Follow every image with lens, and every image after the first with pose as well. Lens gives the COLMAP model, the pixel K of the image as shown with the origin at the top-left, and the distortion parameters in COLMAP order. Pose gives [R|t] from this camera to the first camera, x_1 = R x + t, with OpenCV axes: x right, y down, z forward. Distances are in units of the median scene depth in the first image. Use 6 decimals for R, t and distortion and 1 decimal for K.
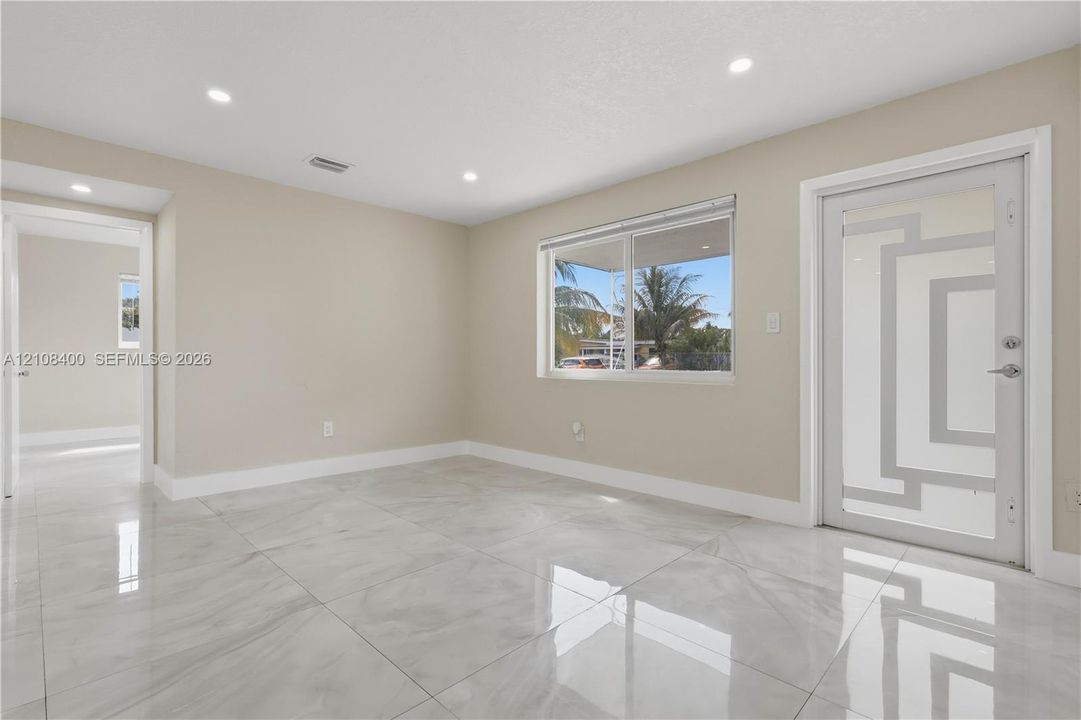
lens RADIAL K [[502.7, 0, 540.5], [0, 502.7, 360.0], [0, 0, 1]] dist [-0.000206, -0.000174]
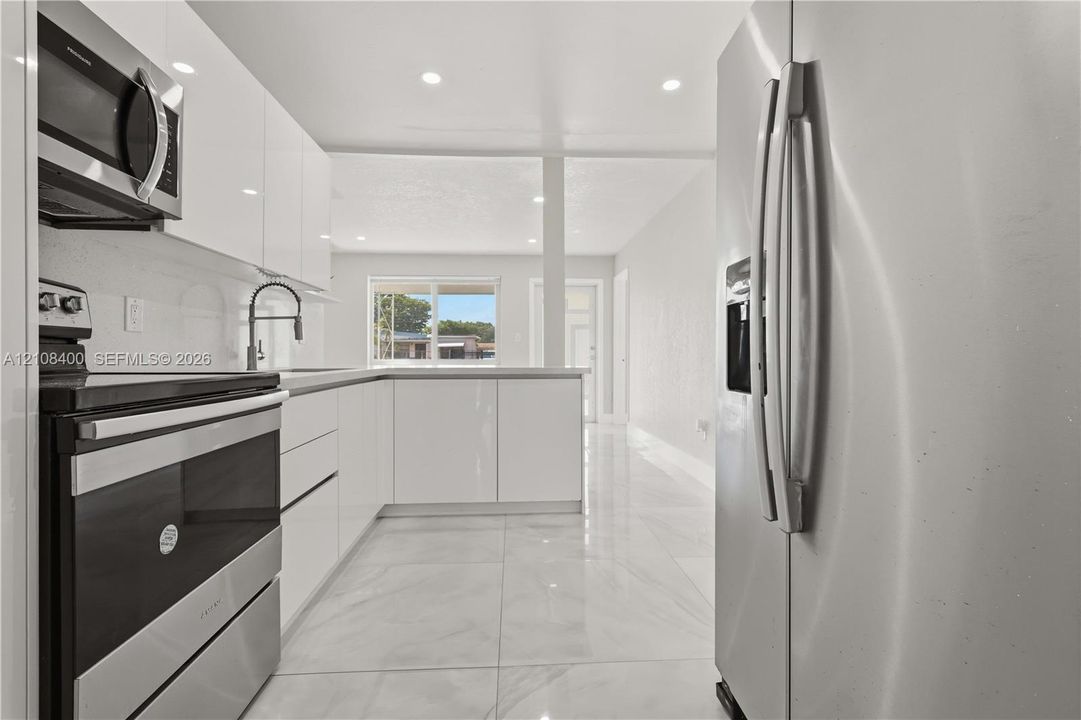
lens RADIAL K [[530.2, 0, 540.5], [0, 530.2, 360.0], [0, 0, 1]] dist [-0.000201, -0.000030]
pose [[0.661217, -0.004593, 0.750180, -1.442663], [0.001032, 0.999986, 0.005213, 0.017753], [-0.750194, -0.002672, 0.661213, -0.750766]]
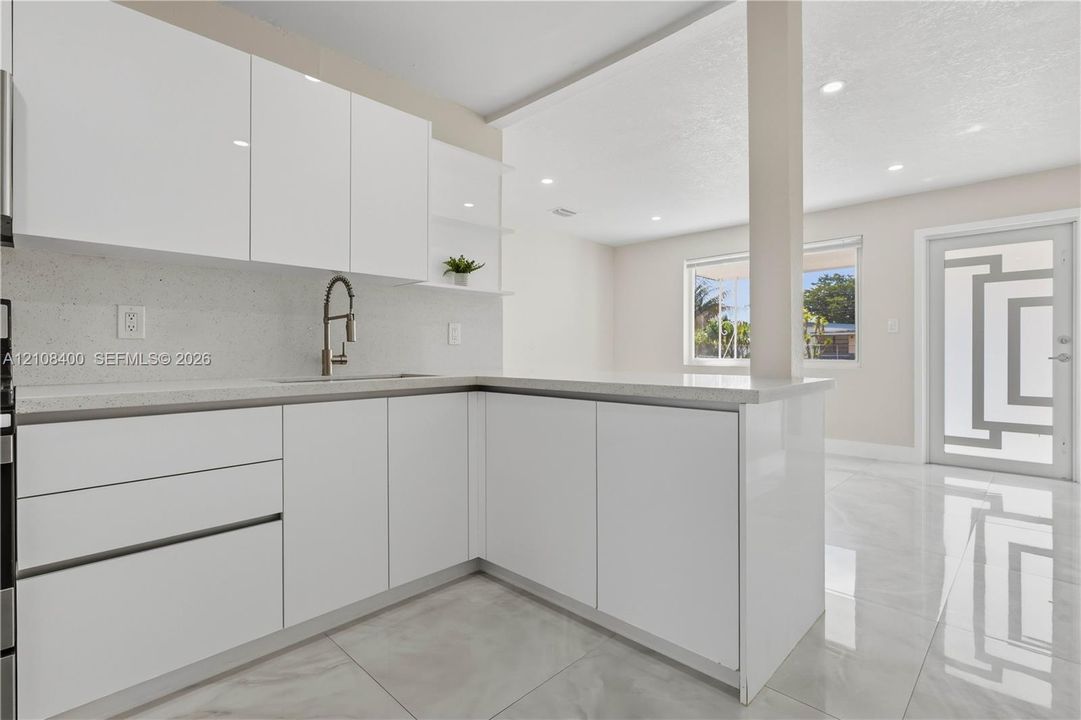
lens RADIAL K [[511.8, 0, 539.1], [0, 511.8, 354.3], [0, 0, 1]] dist [0.004962, 0.000330]
pose [[0.999997, -0.002204, -0.000969, -0.639958], [0.002208, 0.999991, 0.003734, 0.001534], [0.000960, -0.003736, 0.999993, -0.558178]]
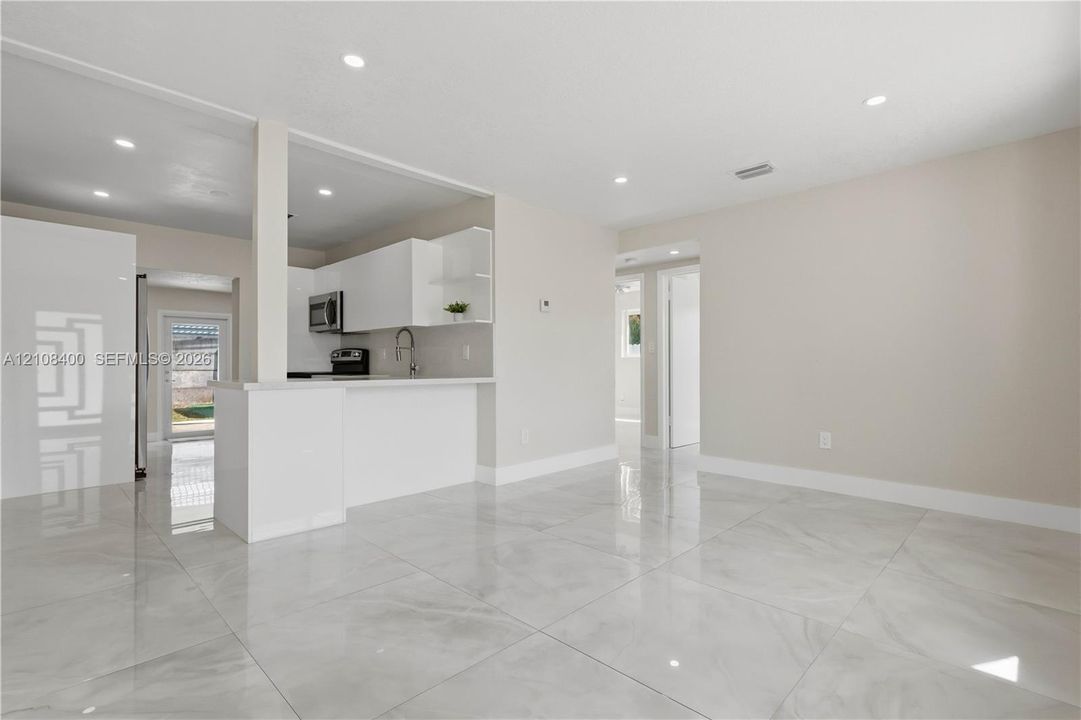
lens RADIAL K [[502.7, 0, 540.5], [0, 502.7, 360.0], [0, 0, 1]] dist [-0.000206, -0.000174]
pose [[0.002739, -0.009856, -0.999948, 0.768885], [-0.000820, 0.999951, -0.009858, 0.001481], [0.999996, 0.000847, 0.002731, 0.743237]]
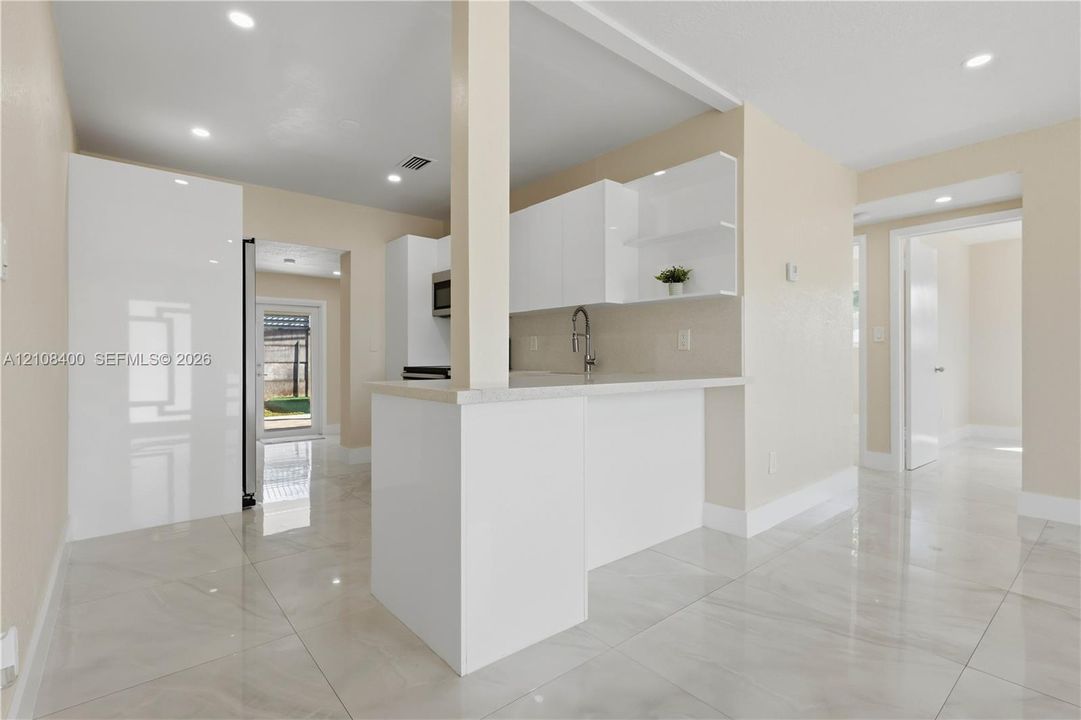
lens RADIAL K [[500.8, 0, 538.7], [0, 500.8, 353.2], [0, 0, 1]] dist [0.000324, -0.000090]
pose [[-0.098695, -0.007293, -0.995091, 0.309040], [-0.001037, 0.999973, -0.007226, -0.000172], [0.995117, 0.000319, -0.098700, 0.300267]]
